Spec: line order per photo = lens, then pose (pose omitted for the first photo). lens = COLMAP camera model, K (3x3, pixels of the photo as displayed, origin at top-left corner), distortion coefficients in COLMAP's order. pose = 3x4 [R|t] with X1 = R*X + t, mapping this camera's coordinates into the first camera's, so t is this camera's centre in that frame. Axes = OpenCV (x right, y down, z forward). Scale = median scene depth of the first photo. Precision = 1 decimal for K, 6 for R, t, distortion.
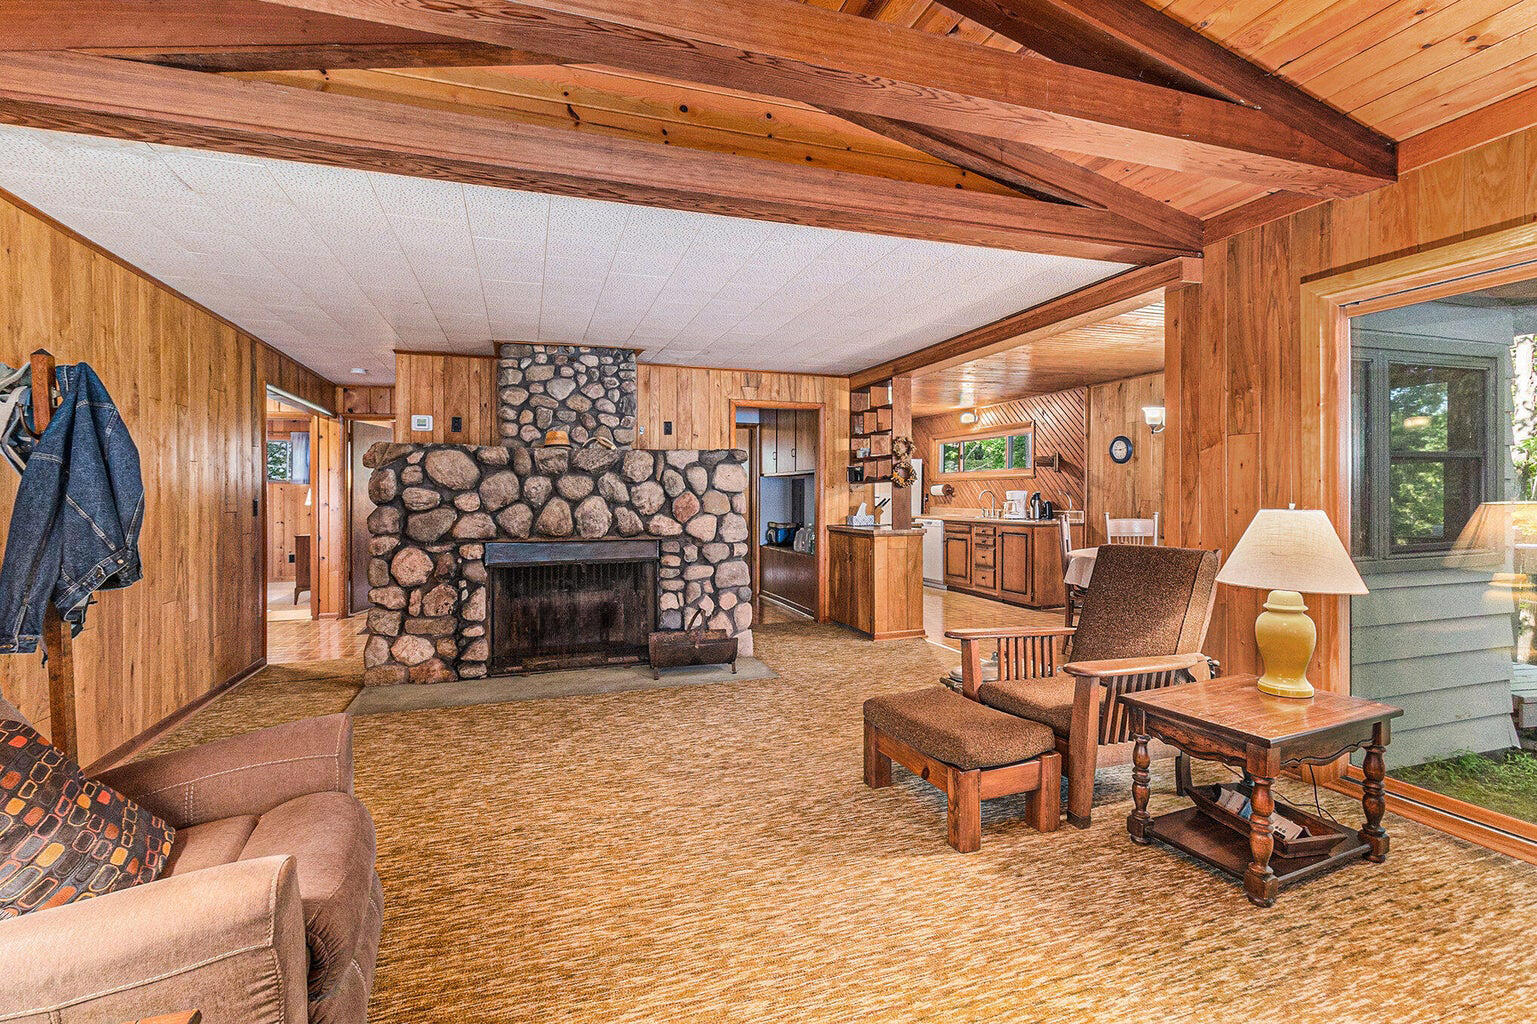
lens RADIAL K [[711.0, 0, 759.2], [0, 711.0, 496.4], [0, 0, 1]] dist [0.006218, 0.003498]
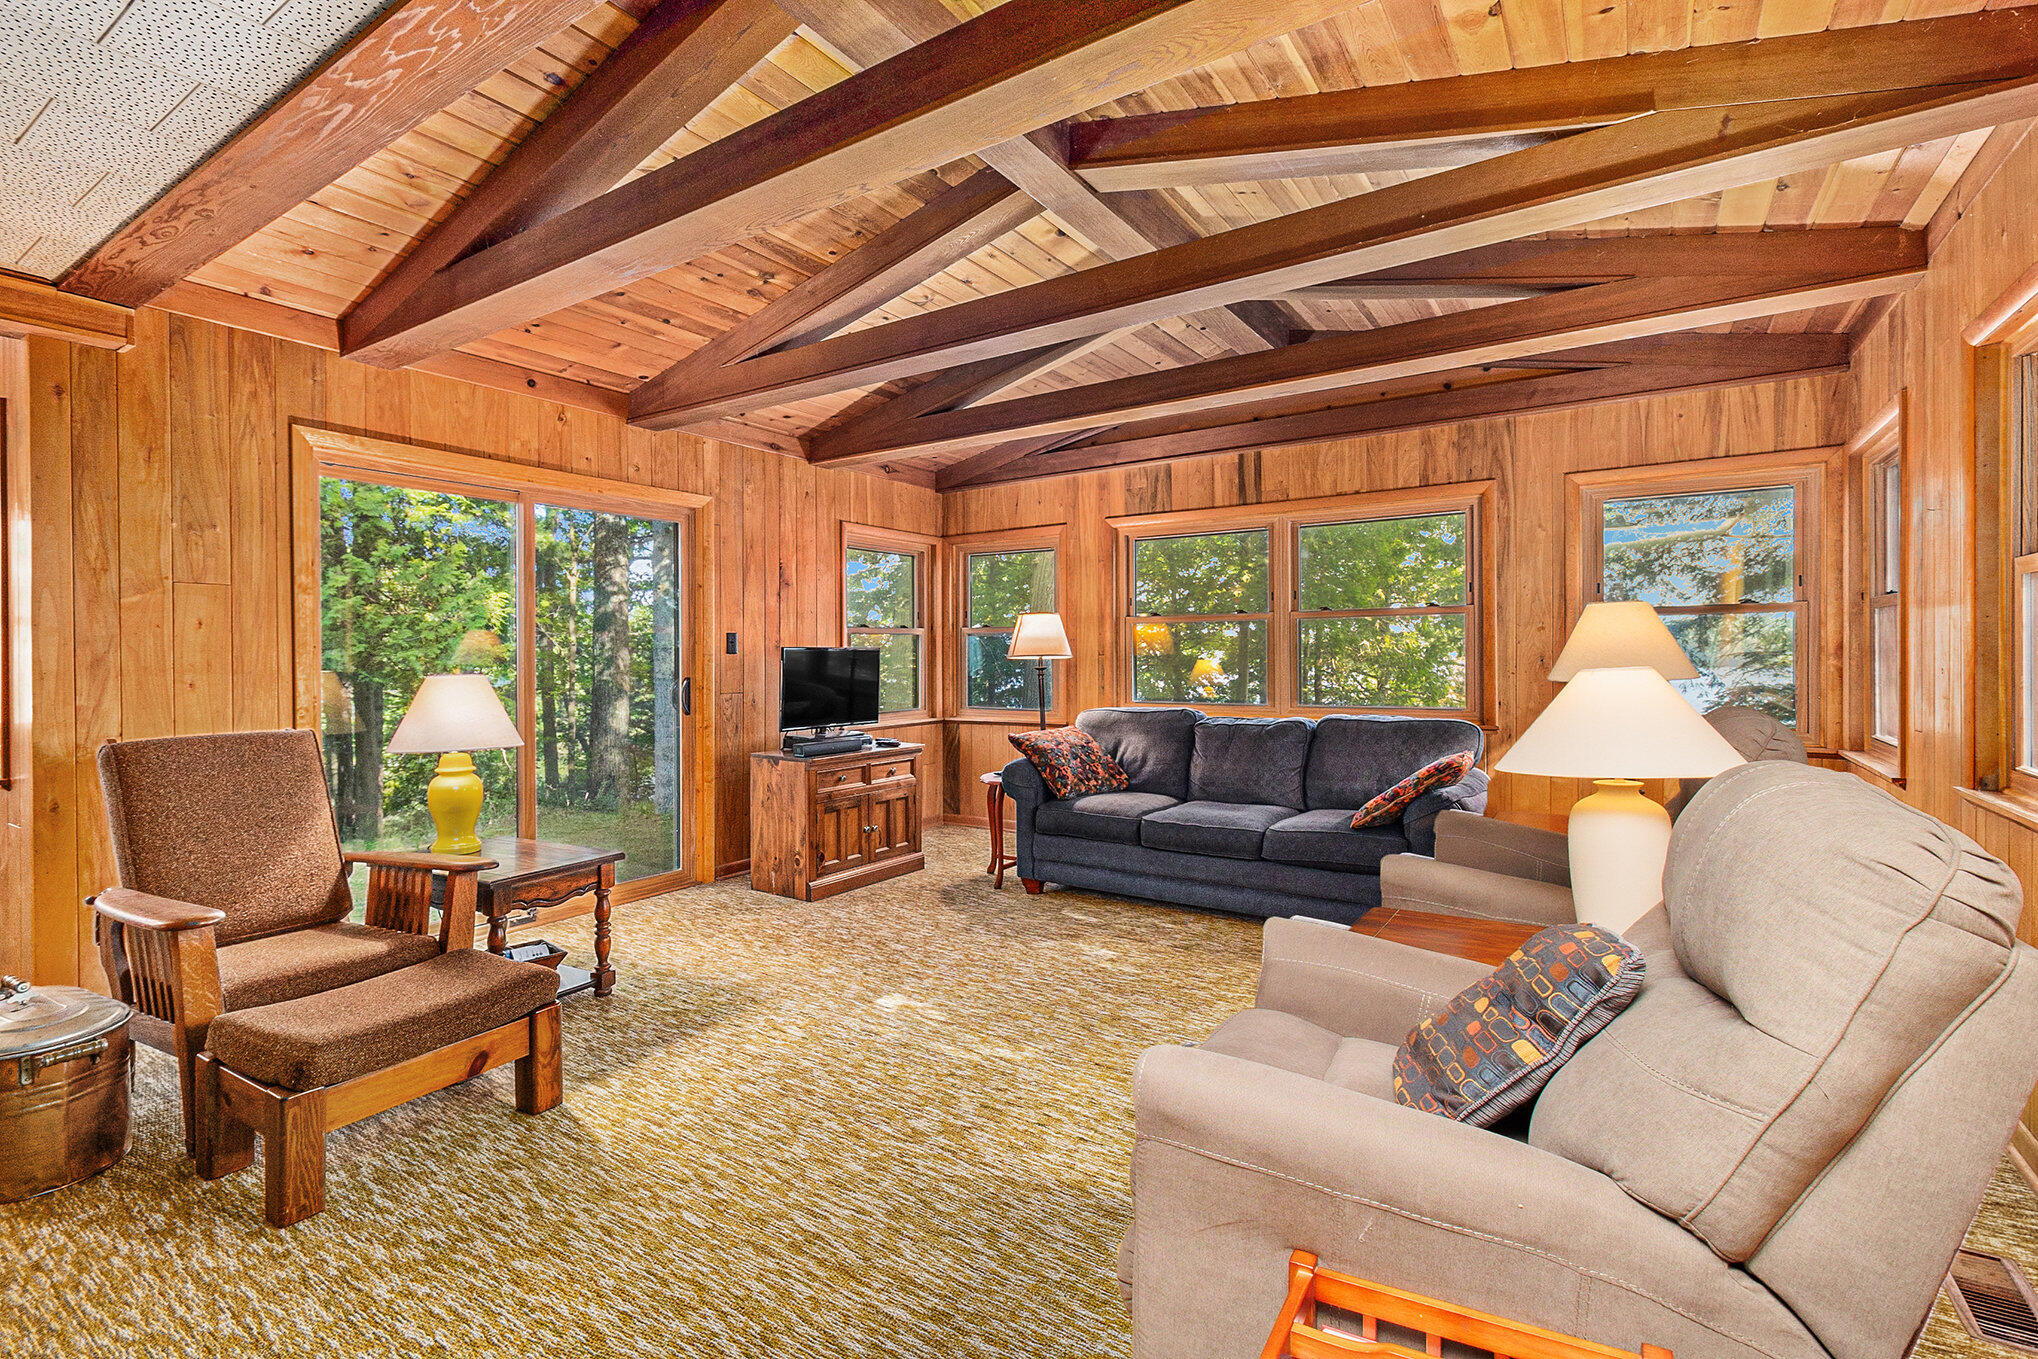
lens RADIAL K [[942.8, 0, 1011.2], [0, 942.8, 669.1], [0, 0, 1]] dist [0.006218, 0.003498]
pose [[-0.612392, 0.001149, 0.790553, -0.909991], [0.011963, 0.999898, 0.007814, 0.009858], [-0.790463, 0.014242, -0.612344, 1.305144]]
